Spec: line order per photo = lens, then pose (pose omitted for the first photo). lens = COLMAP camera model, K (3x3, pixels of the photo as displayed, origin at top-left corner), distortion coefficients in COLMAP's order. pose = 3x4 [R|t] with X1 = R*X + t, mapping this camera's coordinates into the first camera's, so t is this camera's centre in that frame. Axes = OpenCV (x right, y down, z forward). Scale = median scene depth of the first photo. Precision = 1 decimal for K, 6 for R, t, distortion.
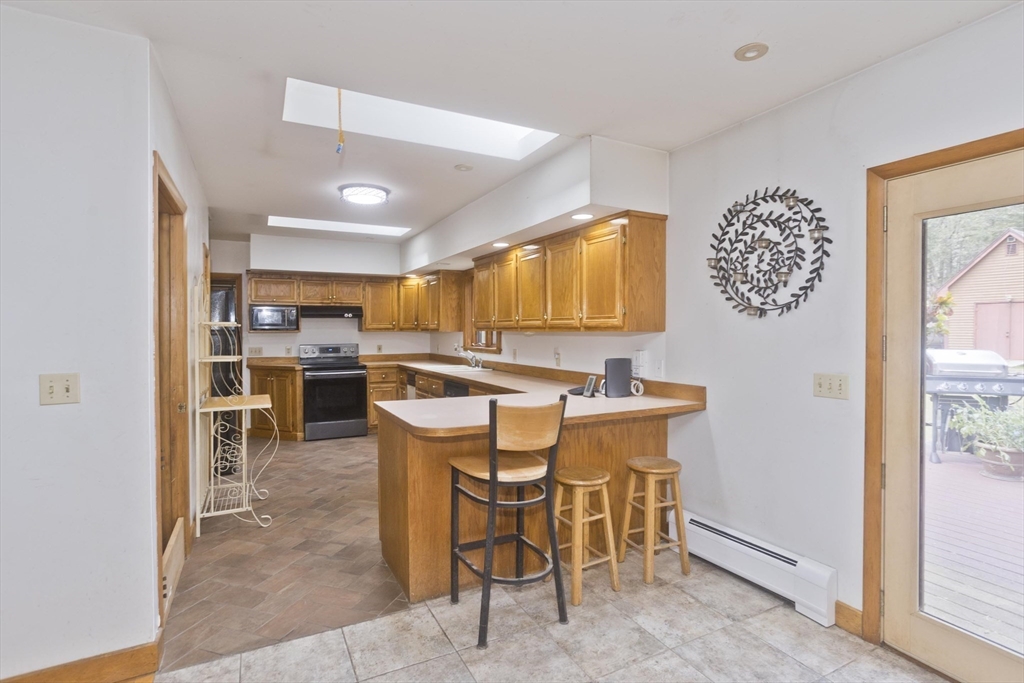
lens RADIAL K [[502.5, 0, 514.3], [0, 502.5, 336.8], [0, 0, 1]] dist [-0.019364, 0.000060]
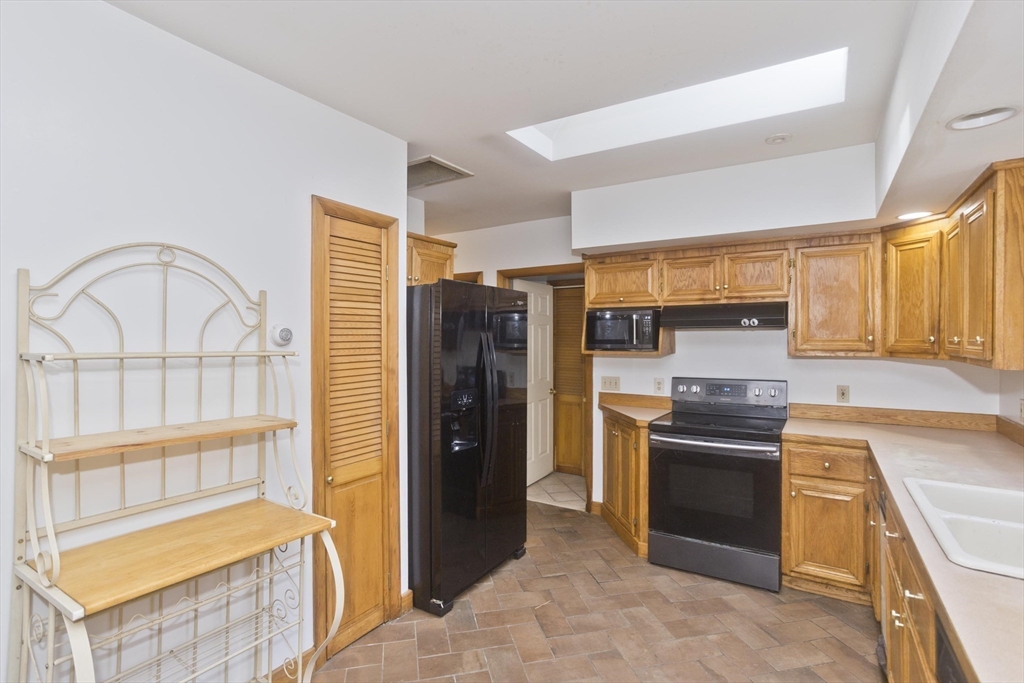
lens RADIAL K [[502.5, 0, 515.2], [0, 502.5, 339.7], [0, 0, 1]] dist [-0.019364, 0.000060]
pose [[0.513286, 0.006764, -0.858191, -0.036986], [-0.012677, 0.999920, 0.000299, -0.023694], [0.858124, 0.010726, 0.513331, 0.568962]]
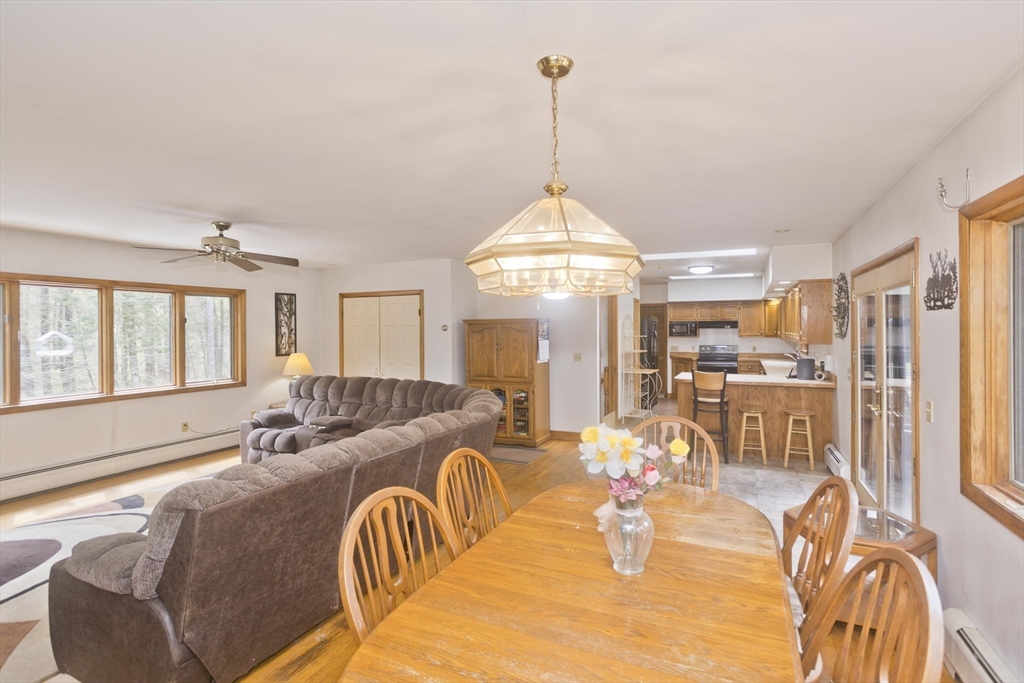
lens RADIAL K [[502.5, 0, 514.2], [0, 502.5, 334.9], [0, 0, 1]] dist [-0.019364, 0.000060]
pose [[0.605836, 0.009789, -0.795529, 0.507518], [-0.009192, 0.999944, 0.005305, -0.020424], [0.795536, 0.004099, 0.605892, -0.466759]]
